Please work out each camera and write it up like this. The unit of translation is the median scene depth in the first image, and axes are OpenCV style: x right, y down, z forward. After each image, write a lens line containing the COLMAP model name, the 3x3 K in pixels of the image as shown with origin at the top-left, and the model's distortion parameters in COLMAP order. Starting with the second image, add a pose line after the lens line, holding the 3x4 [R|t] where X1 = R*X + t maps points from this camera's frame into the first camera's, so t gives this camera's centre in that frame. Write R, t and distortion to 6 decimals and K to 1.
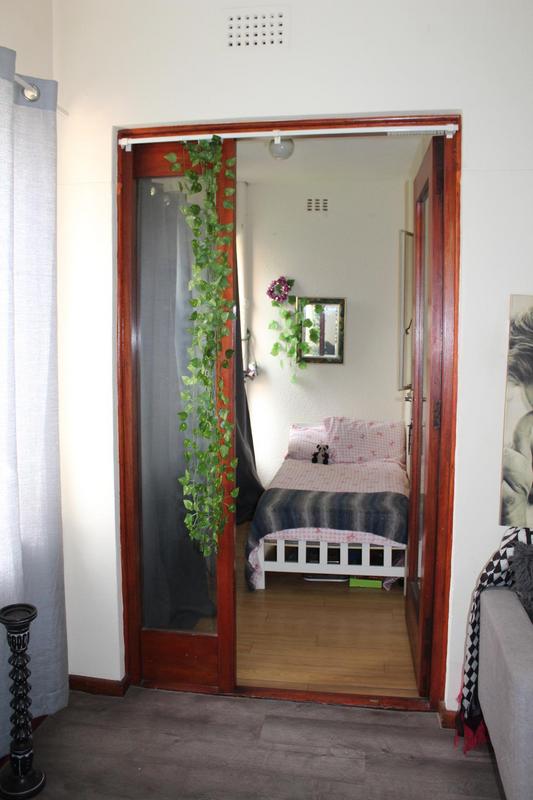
lens RADIAL K [[669.5, 0, 255.5], [0, 669.5, 389.3], [0, 0, 1]] dist [-0.168858, 0.152118]
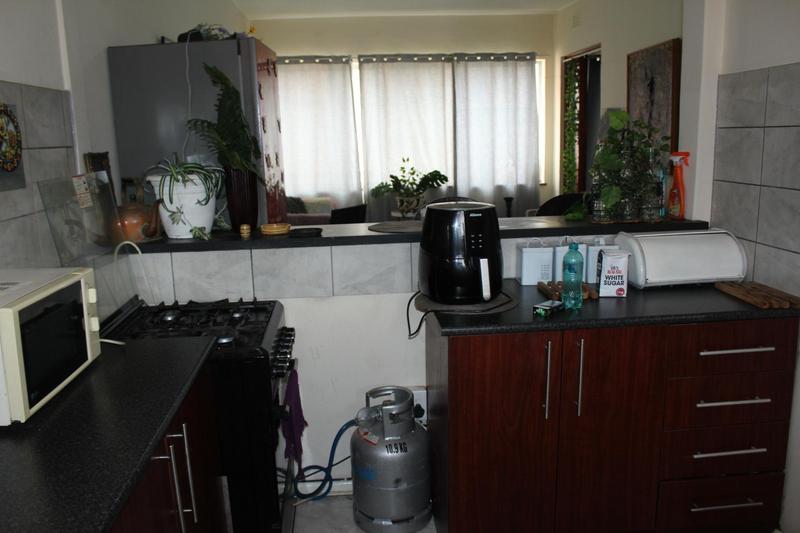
lens RADIAL K [[669.5, 0, 381.5], [0, 669.5, 262.6], [0, 0, 1]] dist [-0.168858, 0.152118]
pose [[0.216914, 0.173954, -0.960567, 2.816613], [-0.046019, 0.984723, 0.167936, 0.077790], [0.975105, 0.007776, 0.221605, -0.519611]]
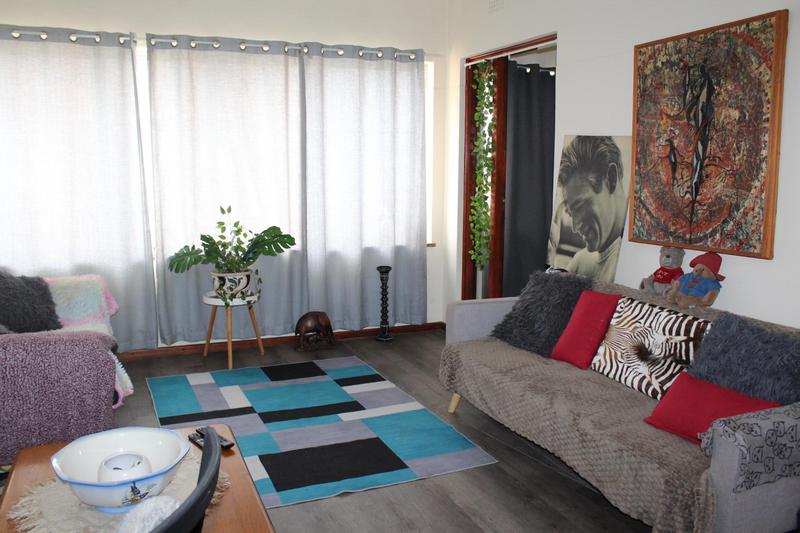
lens RADIAL K [[669.5, 0, 381.5], [0, 669.5, 262.6], [0, 0, 1]] dist [-0.168858, 0.152118]
pose [[0.512892, 0.126525, -0.849078, 1.568584], [-0.068592, 0.991957, 0.106382, 0.038211], [0.855709, 0.003677, 0.517445, -0.314033]]
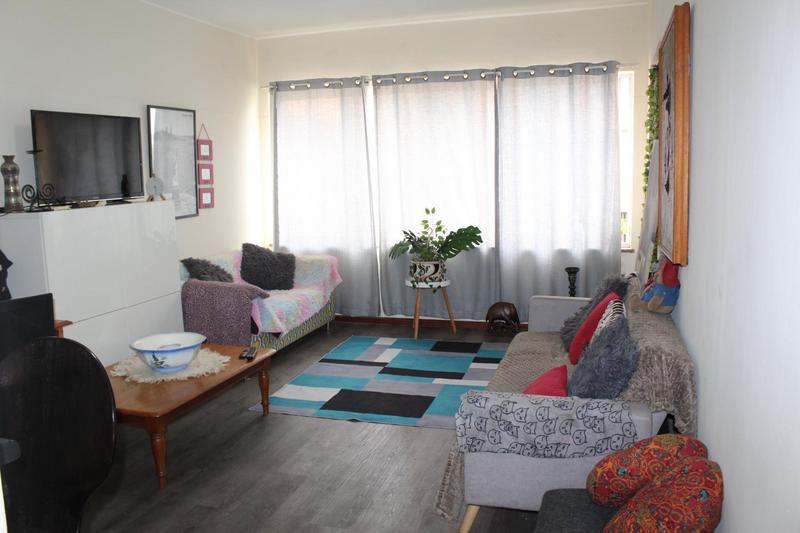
lens RADIAL K [[669.5, 0, 381.5], [0, 669.5, 262.6], [0, 0, 1]] dist [-0.168858, 0.152118]
pose [[-0.161445, 0.128559, -0.978472, 2.089953], [-0.055502, 0.988727, 0.139064, -0.019704], [0.985320, 0.076758, -0.152489, 0.530461]]
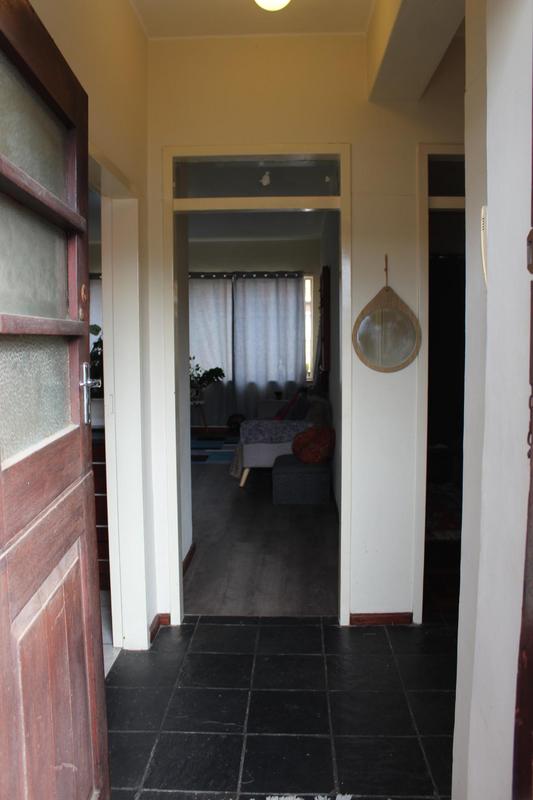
lens RADIAL K [[669.5, 0, 255.5], [0, 669.5, 389.3], [0, 0, 1]] dist [-0.168858, 0.152118]
pose [[0.097924, 0.074955, -0.992367, 3.628189], [-0.072628, 0.995039, 0.067990, 0.012203], [0.992540, 0.065416, 0.102882, 0.295119]]
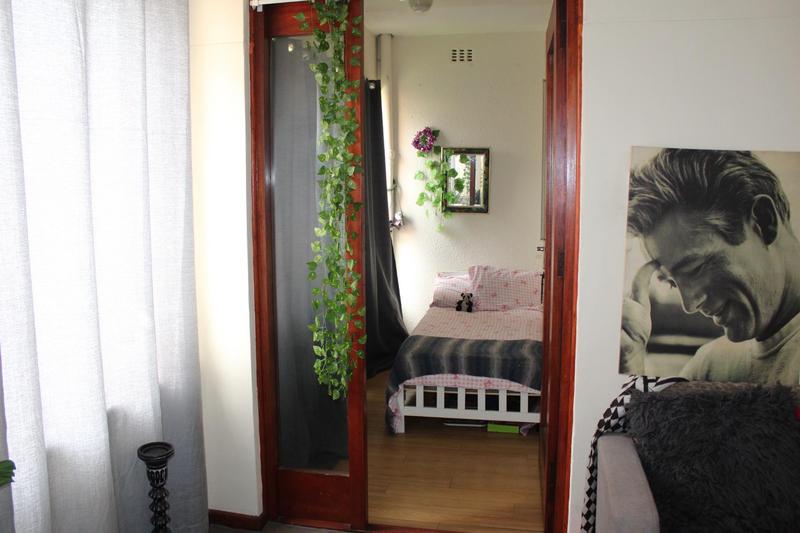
lens RADIAL K [[669.5, 0, 381.5], [0, 669.5, 262.6], [0, 0, 1]] dist [-0.168858, 0.152118]
pose [[0.997879, -0.002317, -0.065048, 0.066159], [0.004838, 0.999242, 0.038617, -0.005612], [0.064909, -0.038850, 0.997135, -0.036625]]
